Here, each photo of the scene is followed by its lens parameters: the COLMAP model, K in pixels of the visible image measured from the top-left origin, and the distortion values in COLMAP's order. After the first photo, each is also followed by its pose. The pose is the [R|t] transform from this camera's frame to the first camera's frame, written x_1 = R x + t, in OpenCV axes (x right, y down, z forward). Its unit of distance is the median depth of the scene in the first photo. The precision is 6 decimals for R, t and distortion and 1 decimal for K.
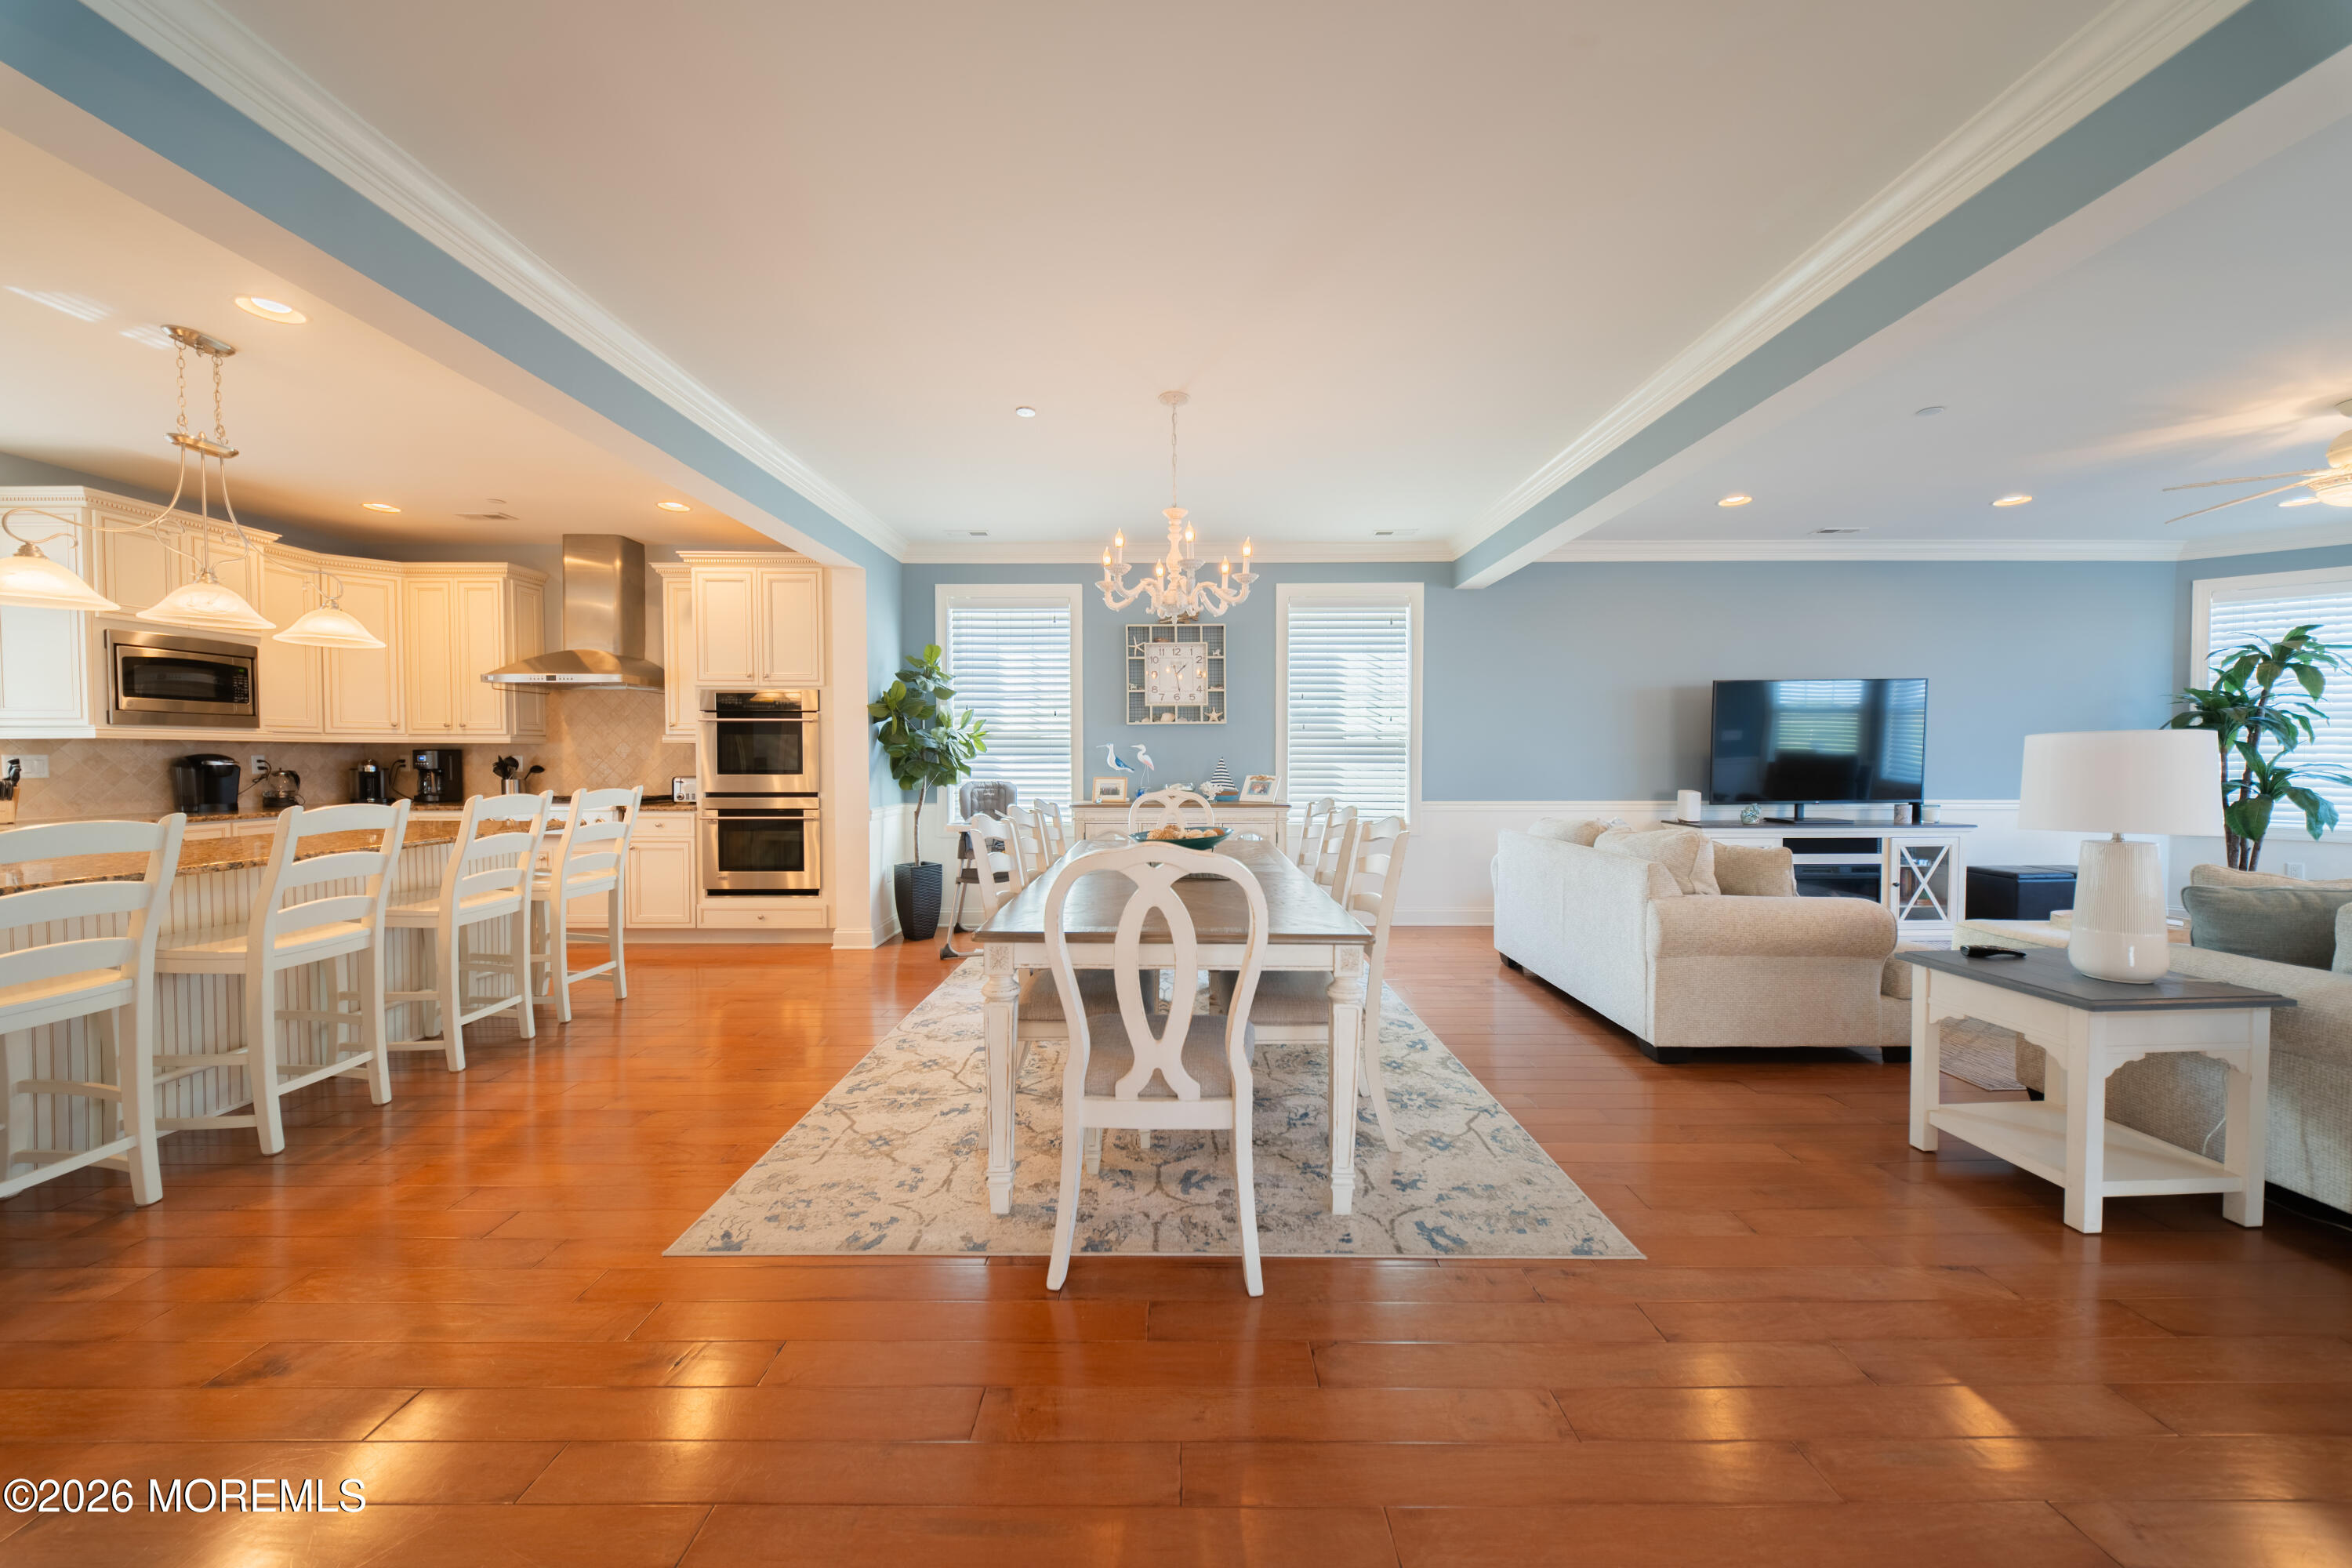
lens RADIAL K [[816.8, 0, 1183.0], [0, 816.8, 778.3], [0, 0, 1]] dist [0.000992, -0.004483]
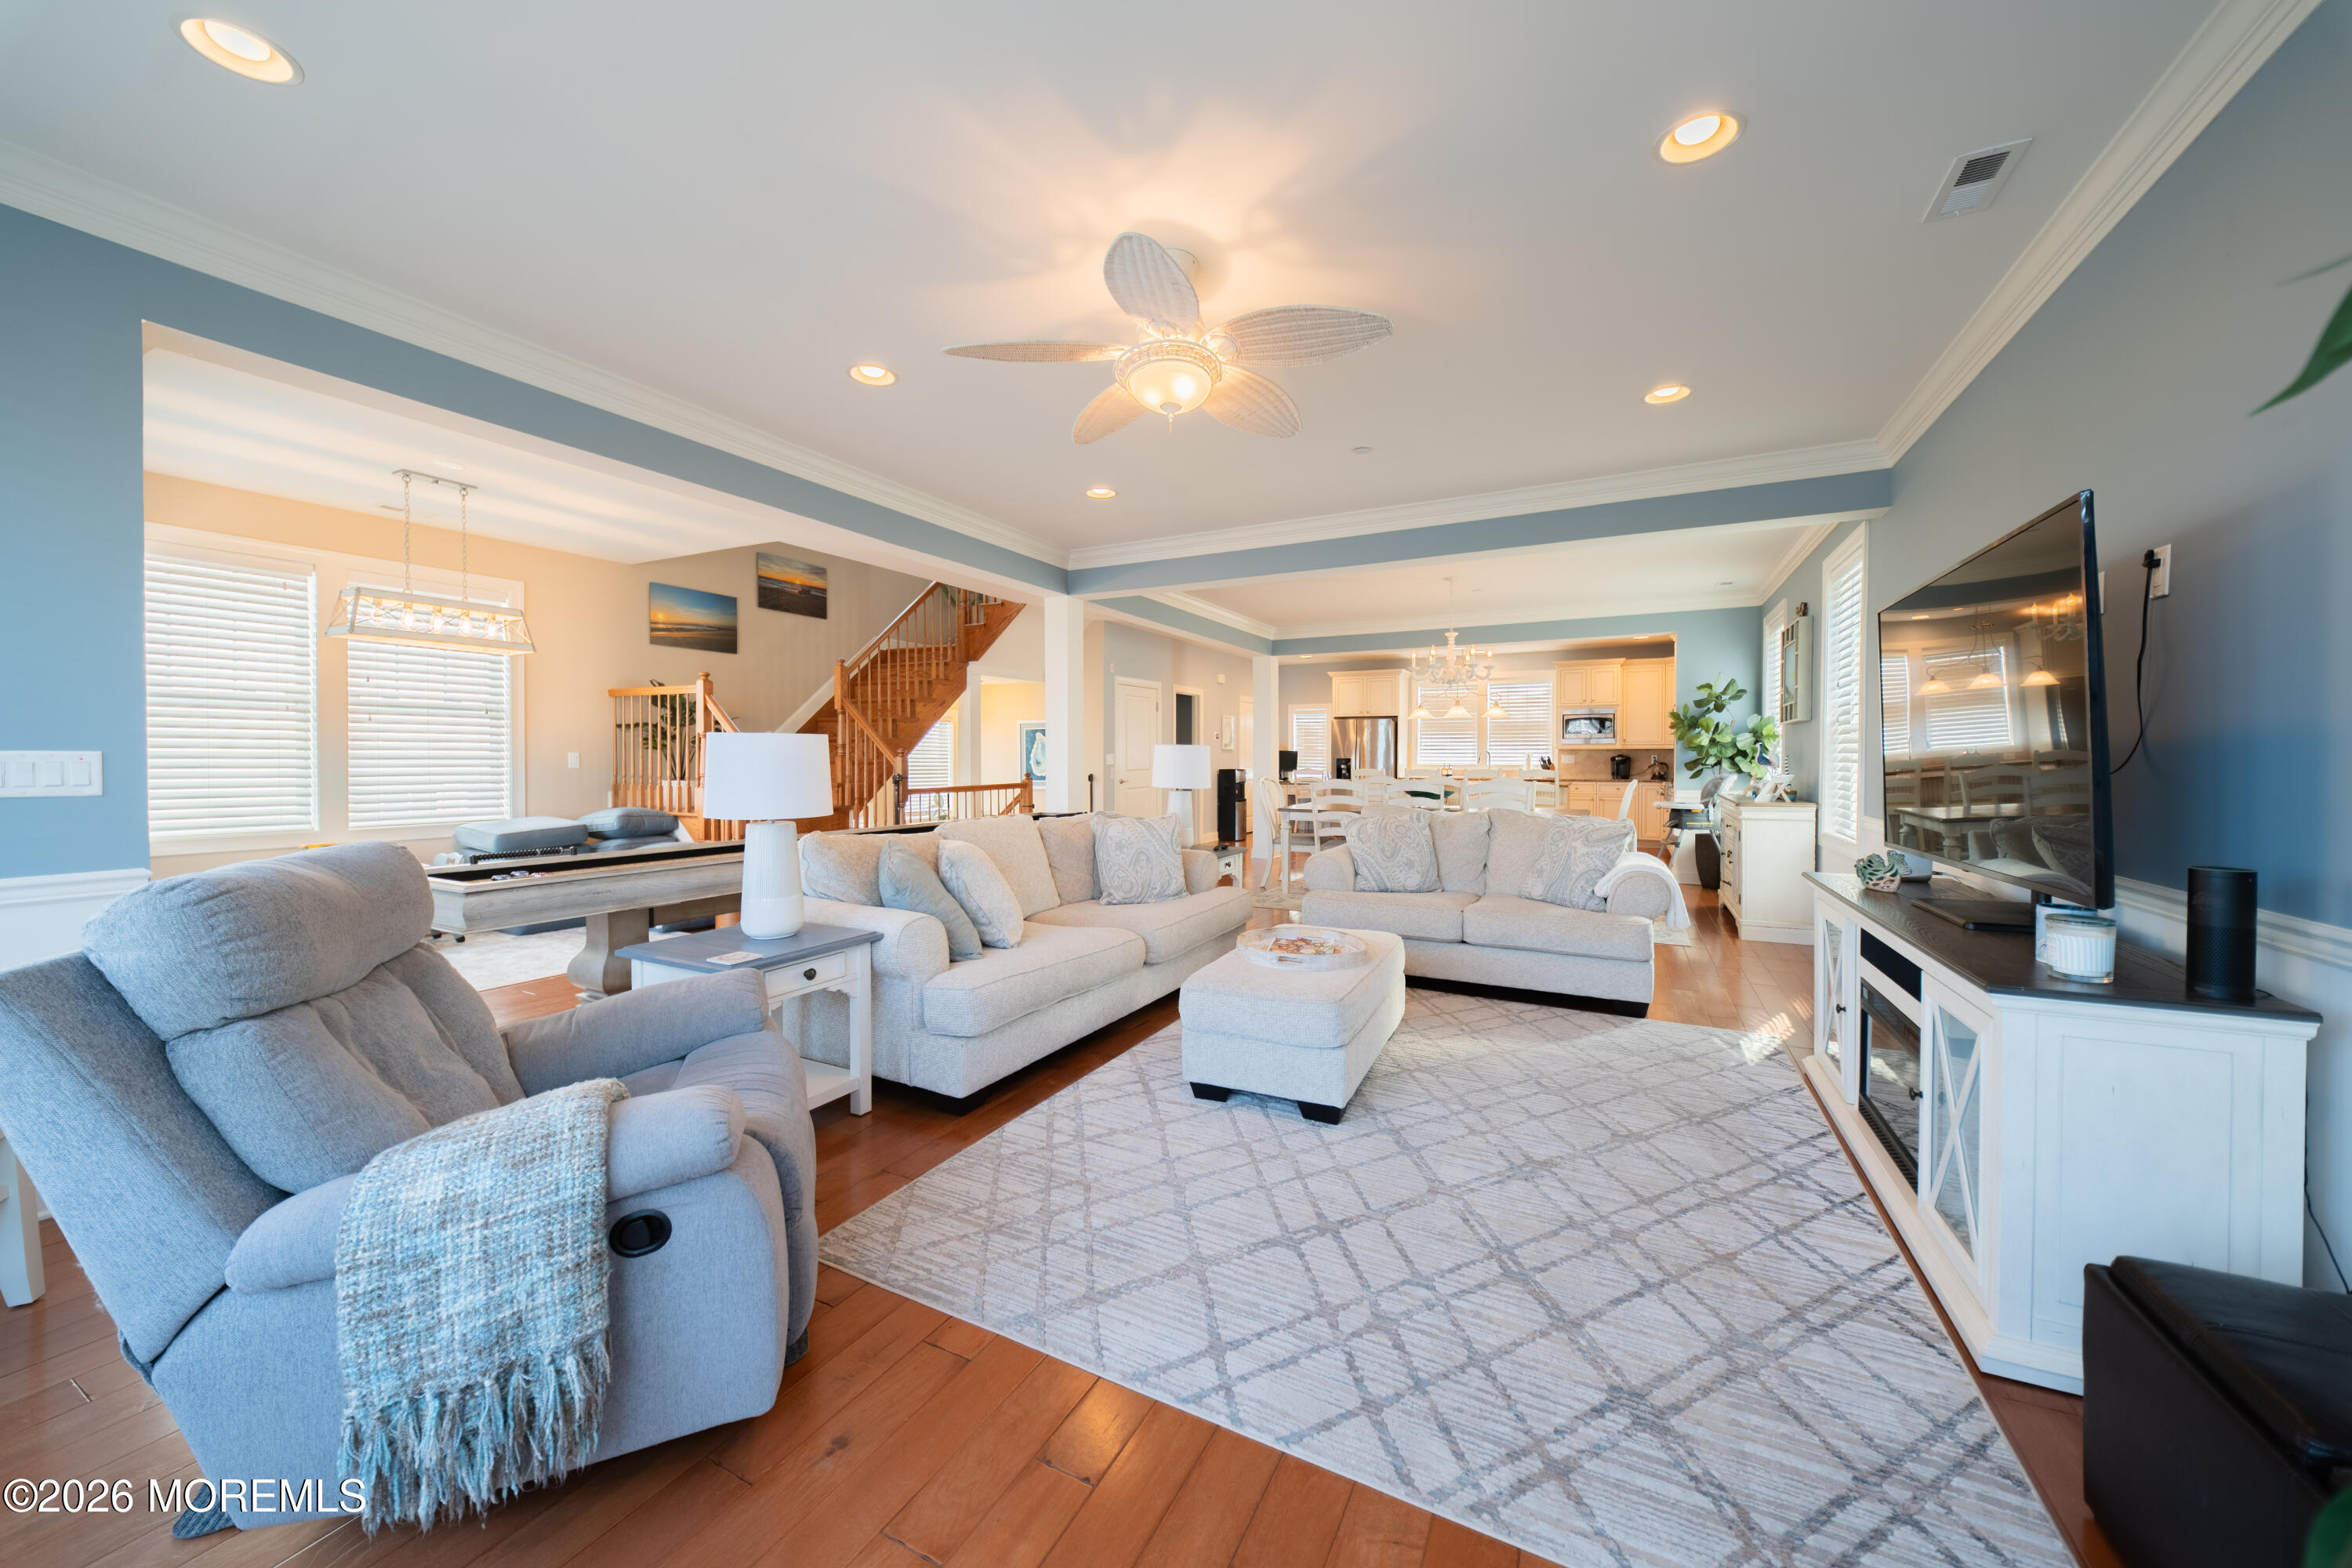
lens RADIAL K [[833.5, 0, 1197.6], [0, 833.5, 762.8], [0, 0, 1]] dist [-0.000015, -0.000012]
pose [[-0.438308, 0.007099, -0.898797, 1.382508], [-0.023251, 0.999545, 0.019233, -0.021242], [0.898524, 0.029327, -0.437943, 0.865805]]
